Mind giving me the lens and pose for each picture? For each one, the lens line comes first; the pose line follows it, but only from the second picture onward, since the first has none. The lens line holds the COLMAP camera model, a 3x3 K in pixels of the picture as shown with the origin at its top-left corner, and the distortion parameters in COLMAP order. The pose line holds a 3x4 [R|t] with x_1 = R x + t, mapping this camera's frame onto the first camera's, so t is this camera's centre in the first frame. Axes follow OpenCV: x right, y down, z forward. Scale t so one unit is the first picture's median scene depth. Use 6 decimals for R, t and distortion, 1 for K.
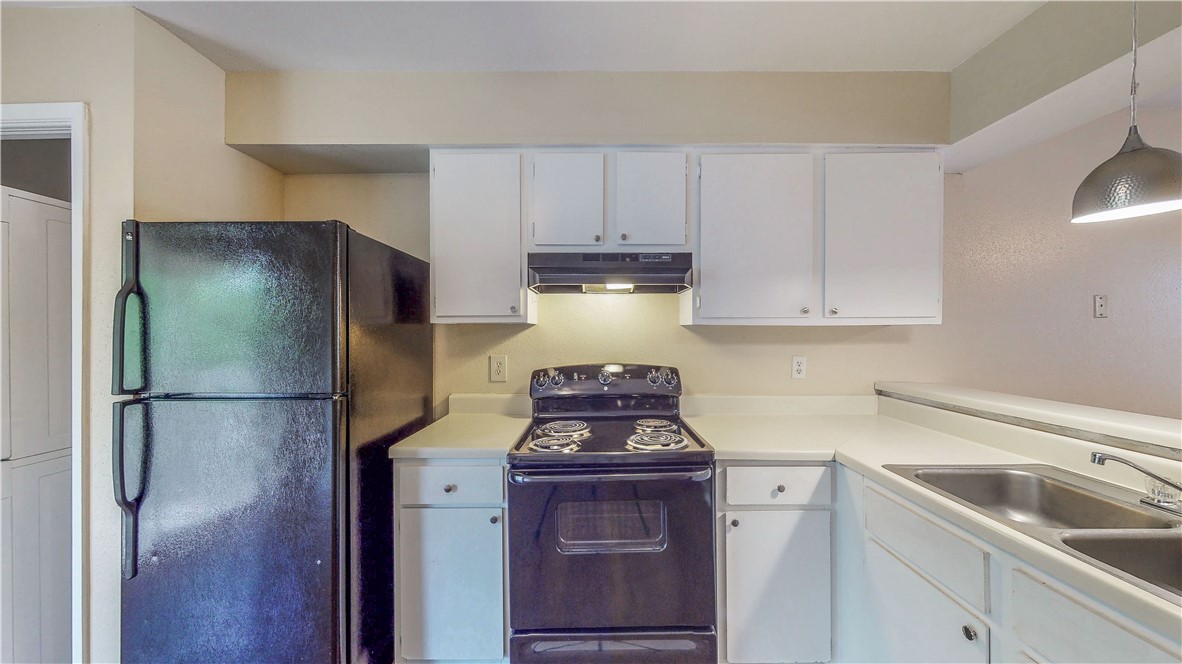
lens RADIAL K [[382.8, 0, 593.7], [0, 382.8, 333.9], [0, 0, 1]] dist [-0.001612, -0.000086]
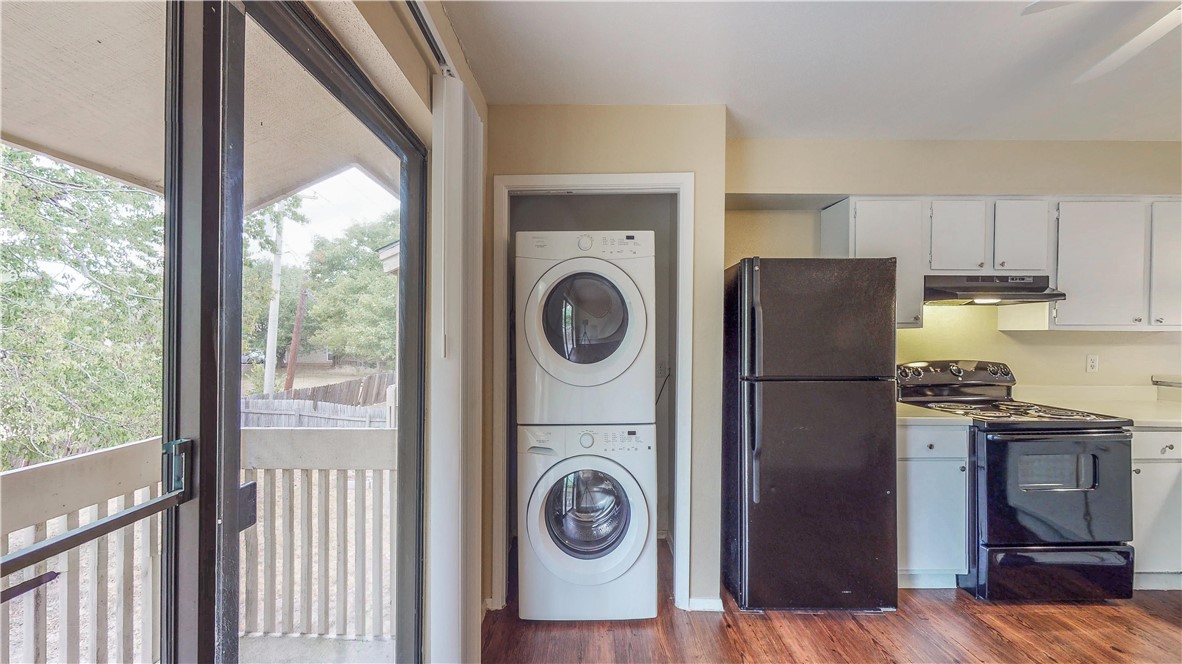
lens RADIAL K [[389.2, 0, 580.0], [0, 389.2, 334.4], [0, 0, 1]] dist [-0.001021, -0.000080]
pose [[0.999992, 0.003924, -0.000947, -1.379671], [-0.003930, 0.999971, -0.006596, 0.007472], [0.000921, 0.006600, 0.999978, -0.353176]]
